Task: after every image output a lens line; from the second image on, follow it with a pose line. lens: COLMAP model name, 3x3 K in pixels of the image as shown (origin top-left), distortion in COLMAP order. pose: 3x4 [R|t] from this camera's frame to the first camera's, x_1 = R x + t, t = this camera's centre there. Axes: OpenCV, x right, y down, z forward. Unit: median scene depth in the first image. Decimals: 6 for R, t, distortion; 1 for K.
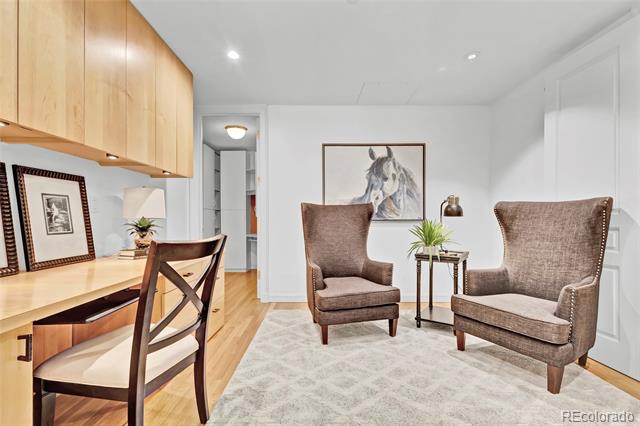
lens RADIAL K [[302.2, 0, 320.0], [0, 302.2, 213.0], [0, 0, 1]] dist [-0.000222, -0.000119]
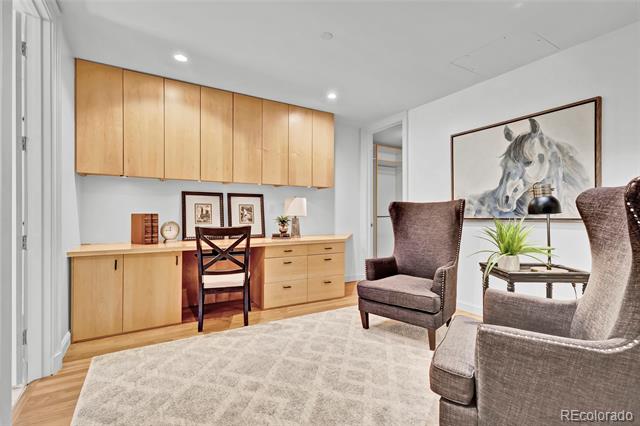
lens RADIAL K [[300.2, 0, 319.8], [0, 300.2, 206.3], [0, 0, 1]] dist [0.000704, -0.000165]
pose [[0.505189, -0.026060, -0.862615, 0.607991], [0.013975, 0.999660, -0.022015, 0.001823], [0.862896, -0.000934, 0.505381, 0.195531]]
